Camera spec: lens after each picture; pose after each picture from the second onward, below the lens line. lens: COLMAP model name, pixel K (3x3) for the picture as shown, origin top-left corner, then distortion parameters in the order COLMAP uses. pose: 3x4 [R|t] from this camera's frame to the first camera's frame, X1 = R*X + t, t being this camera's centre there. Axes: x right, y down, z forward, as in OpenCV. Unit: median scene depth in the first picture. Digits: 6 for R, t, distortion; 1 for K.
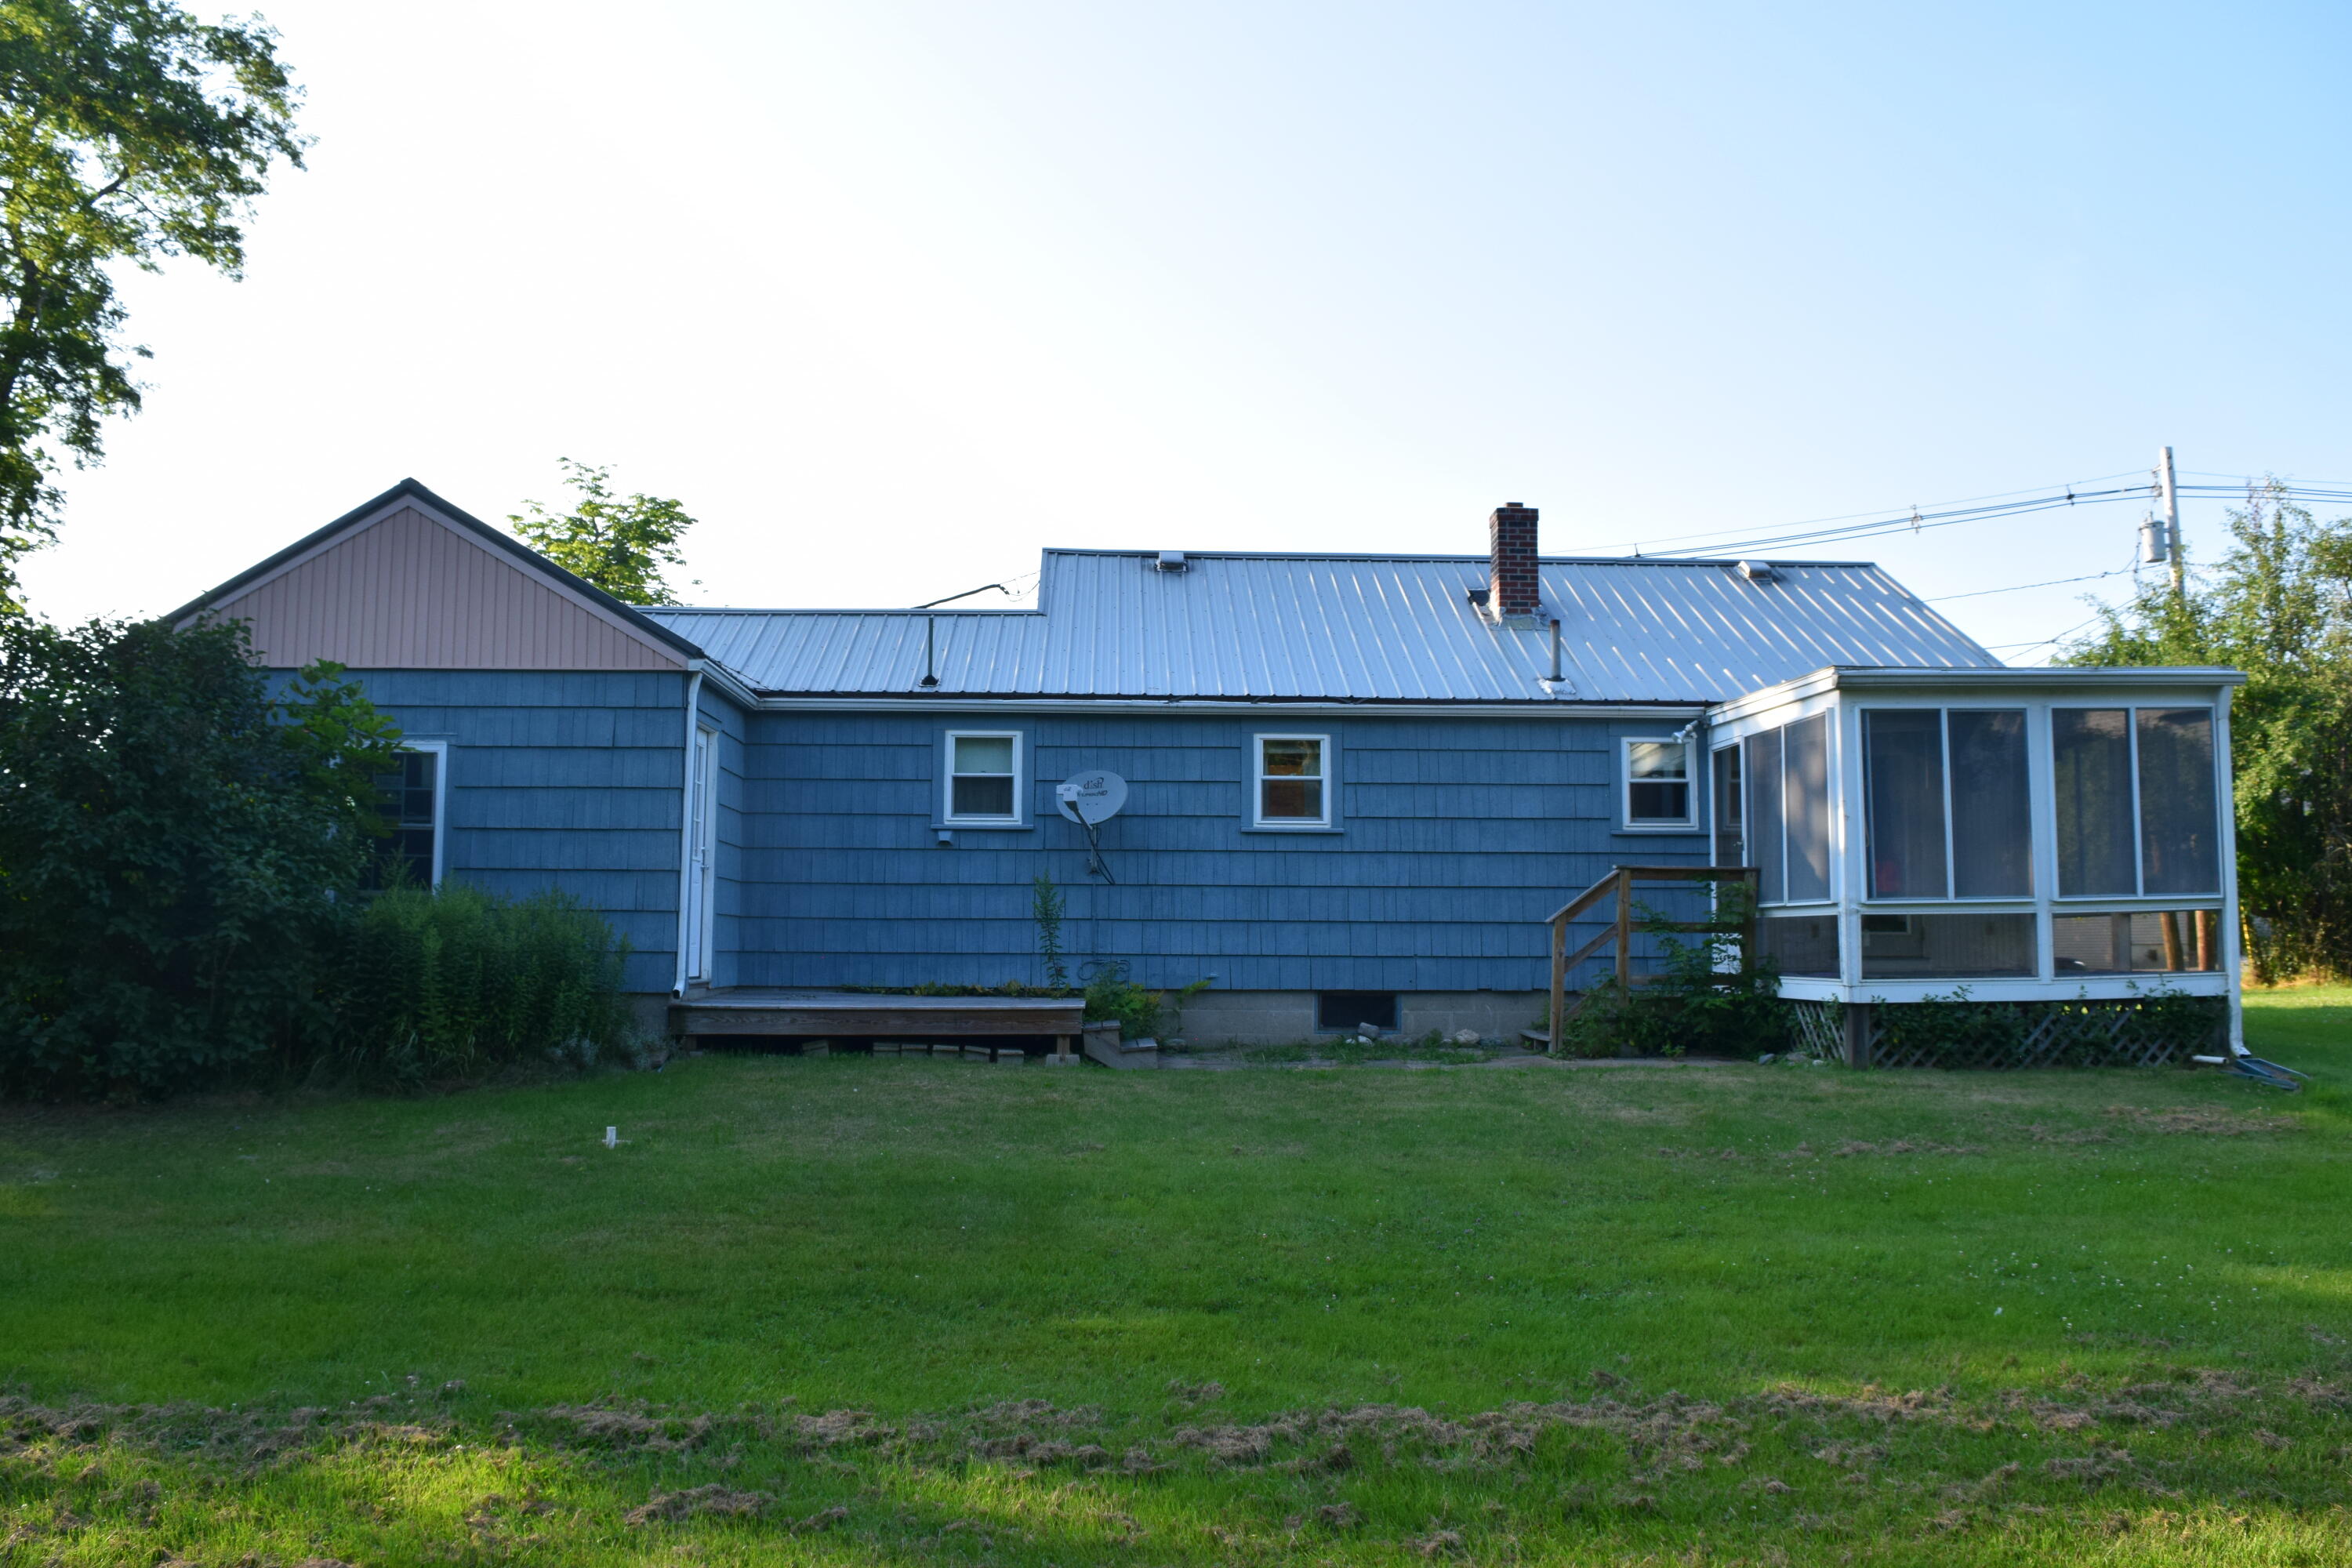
lens RADIAL K [[1842.3, 0, 1180.8], [0, 1842.3, 777.1], [0, 0, 1]] dist [-0.098769, 0.023798]
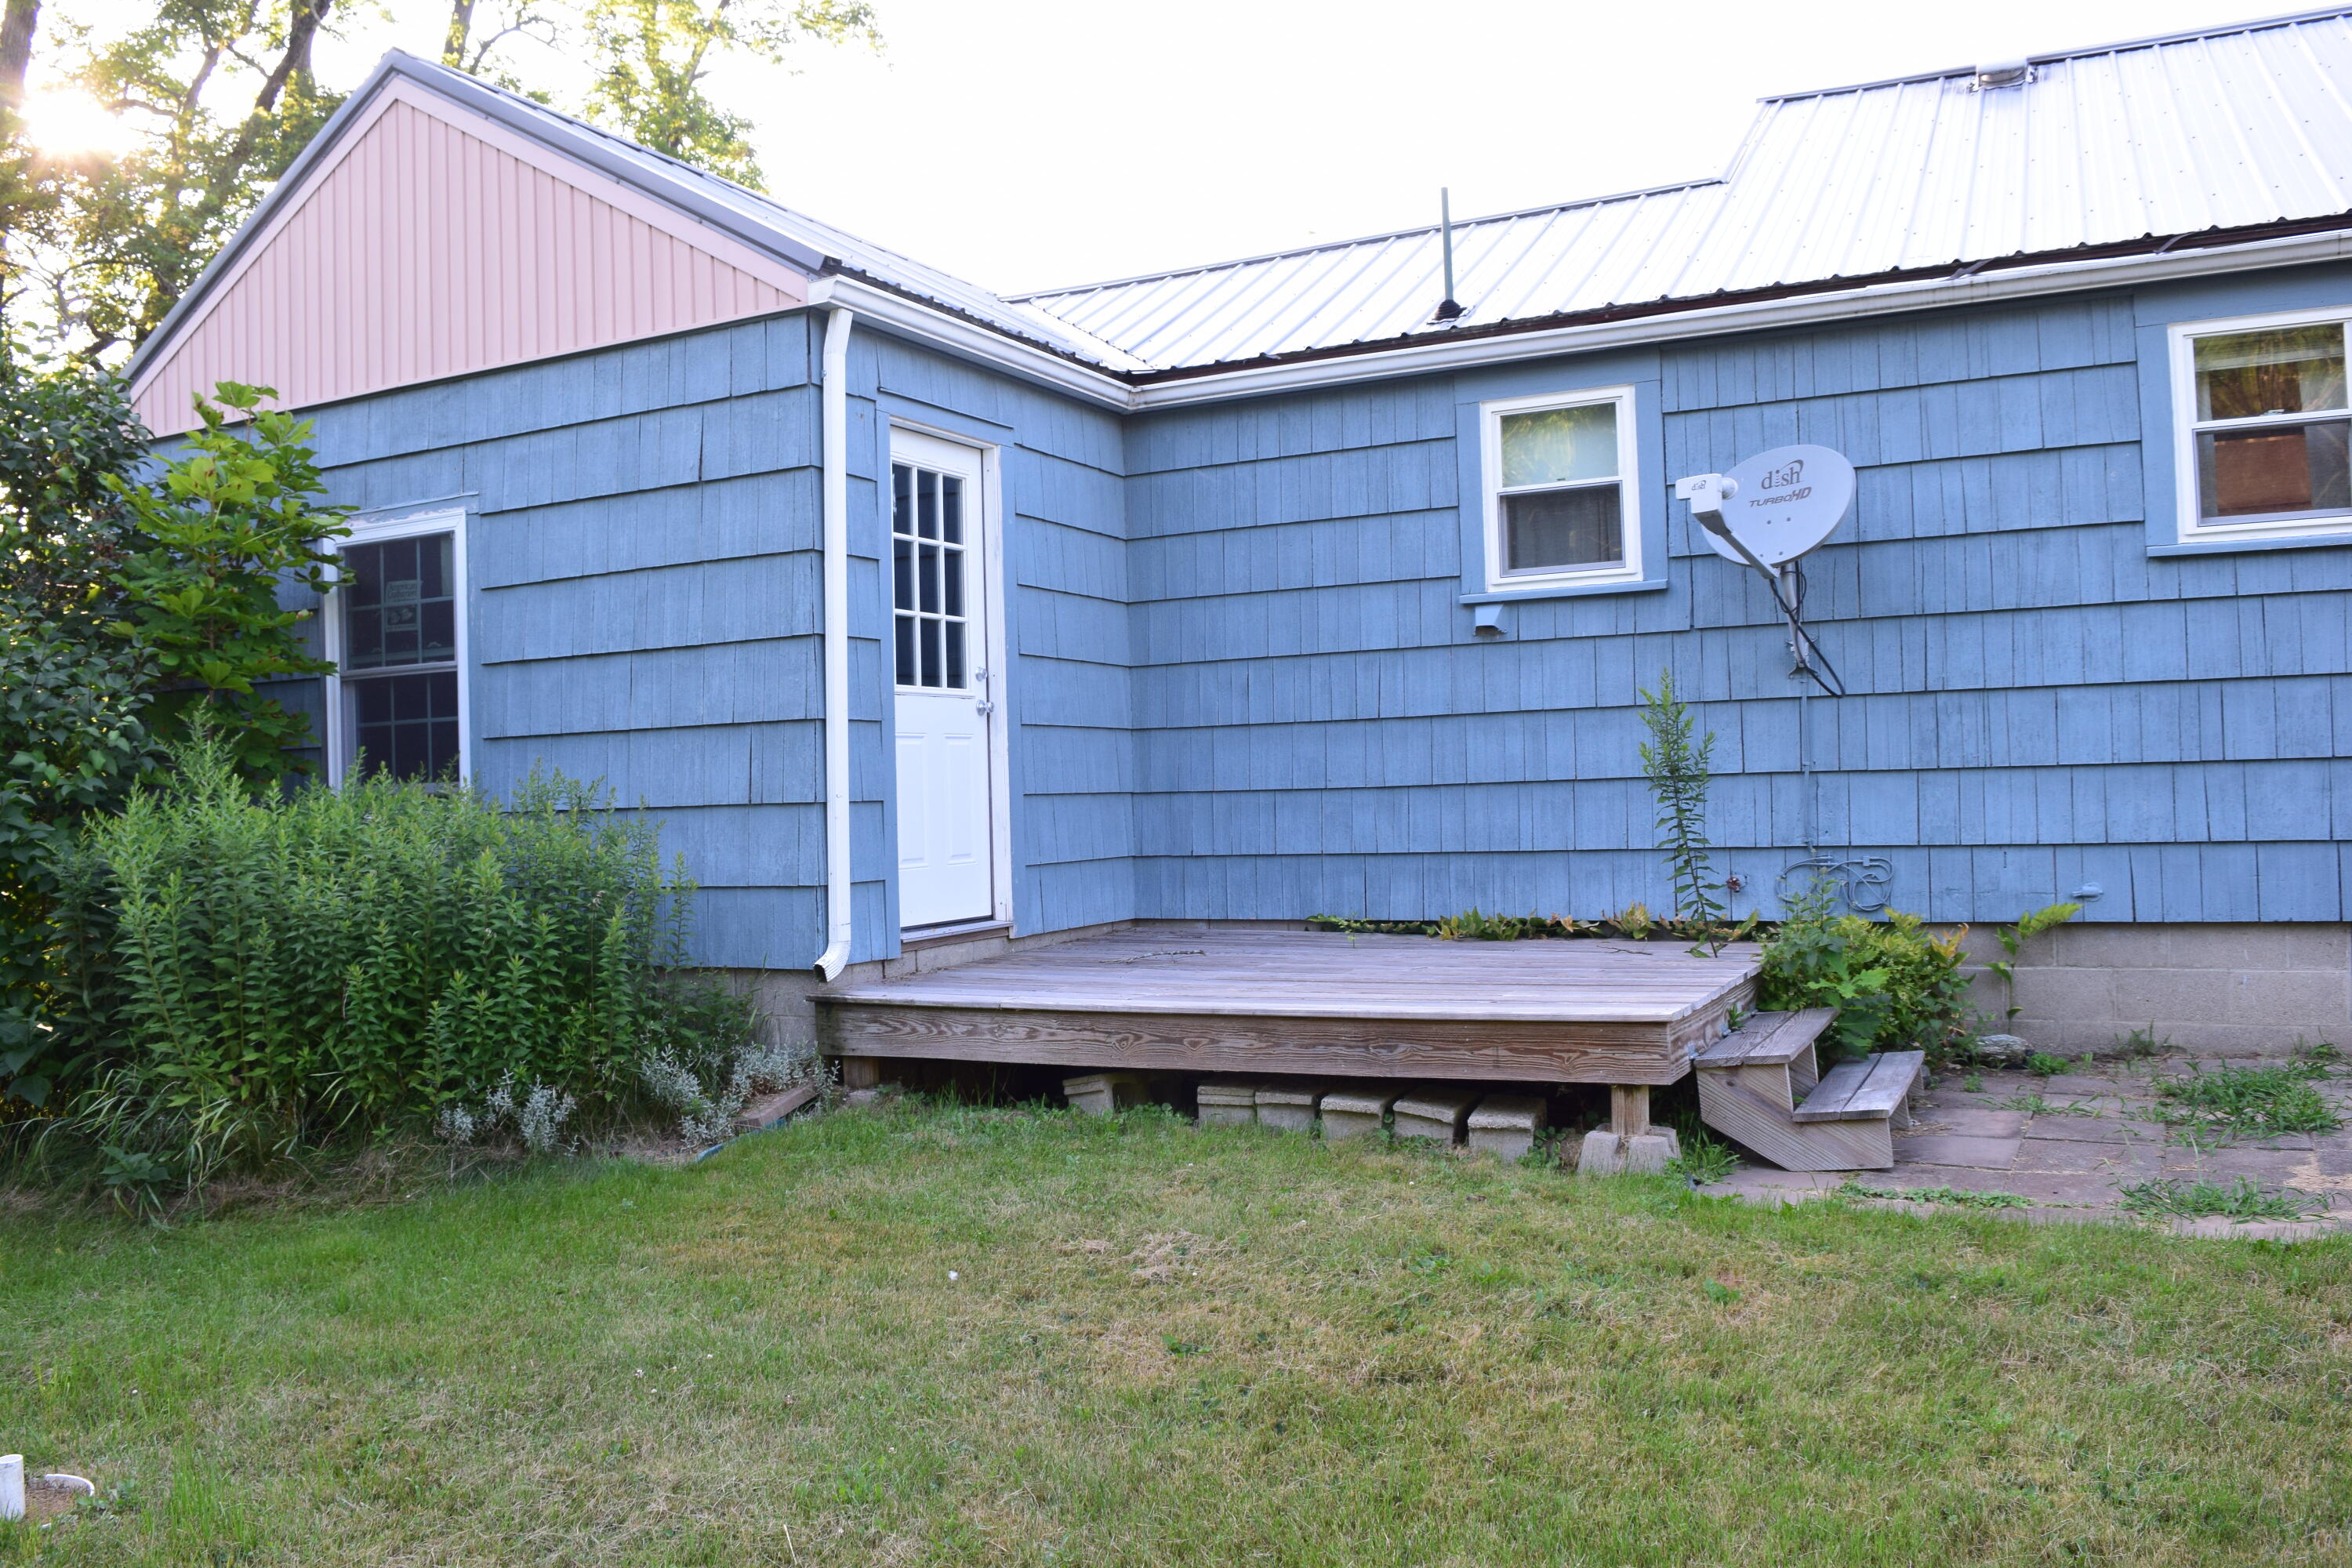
lens RADIAL K [[1842.3, 0, 1165.4], [0, 1842.3, 785.8], [0, 0, 1]] dist [-0.098769, 0.023798]
pose [[0.870985, -0.033634, -0.490157, 0.036289], [0.080089, 0.994029, 0.074105, 0.033838], [0.484738, -0.103801, 0.868478, 0.522522]]
